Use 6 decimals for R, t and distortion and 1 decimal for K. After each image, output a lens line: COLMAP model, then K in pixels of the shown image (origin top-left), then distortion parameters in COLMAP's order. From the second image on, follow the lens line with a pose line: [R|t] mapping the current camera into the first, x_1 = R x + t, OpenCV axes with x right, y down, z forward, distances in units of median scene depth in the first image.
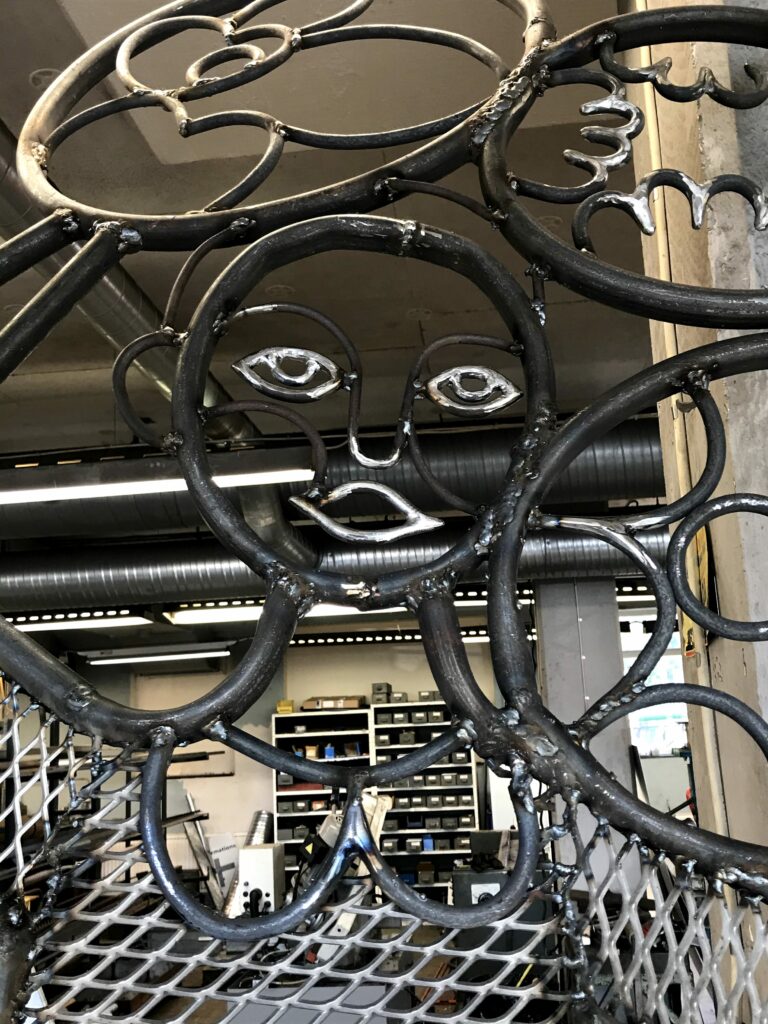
lens RADIAL K [[1080.9, 0, 384.0], [0, 1080.9, 512.0], [0, 0, 1]] dist [-0.001531, -0.002486]
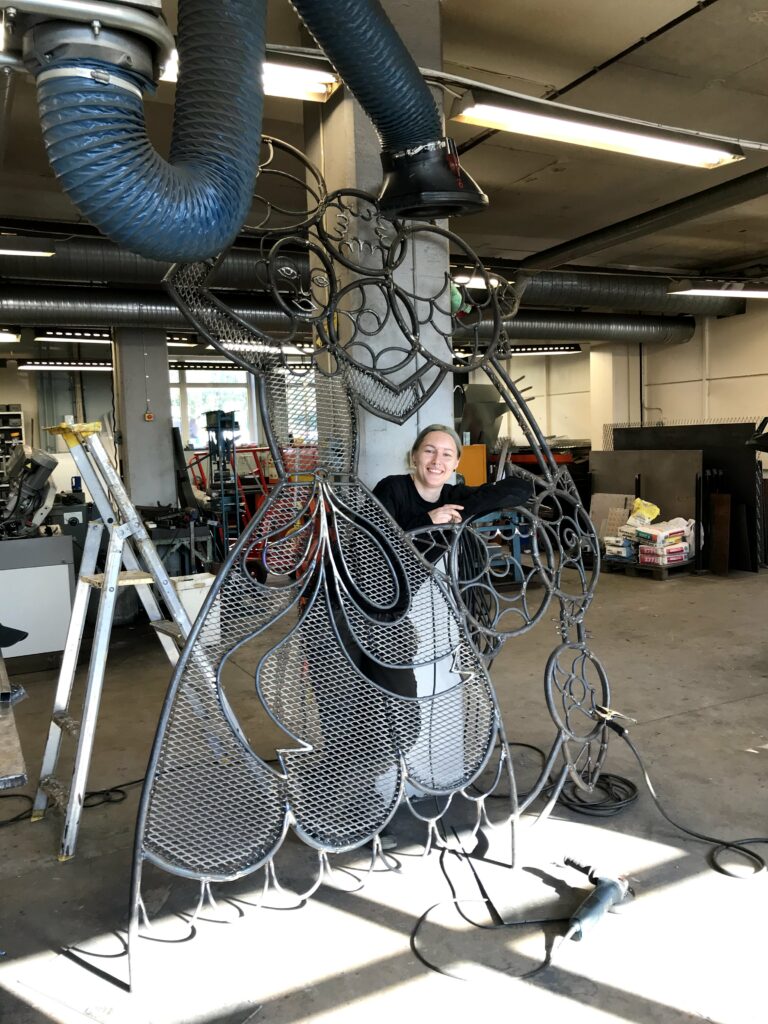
lens RADIAL K [[833.2, 0, 384.0], [0, 833.2, 512.0], [0, 0, 1]] dist [-0.005825, -0.001594]
pose [[0.836948, -0.029373, 0.546494, -1.584749], [-0.112701, 0.967907, 0.224623, 0.018917], [-0.535553, -0.249588, 0.806777, -2.209225]]
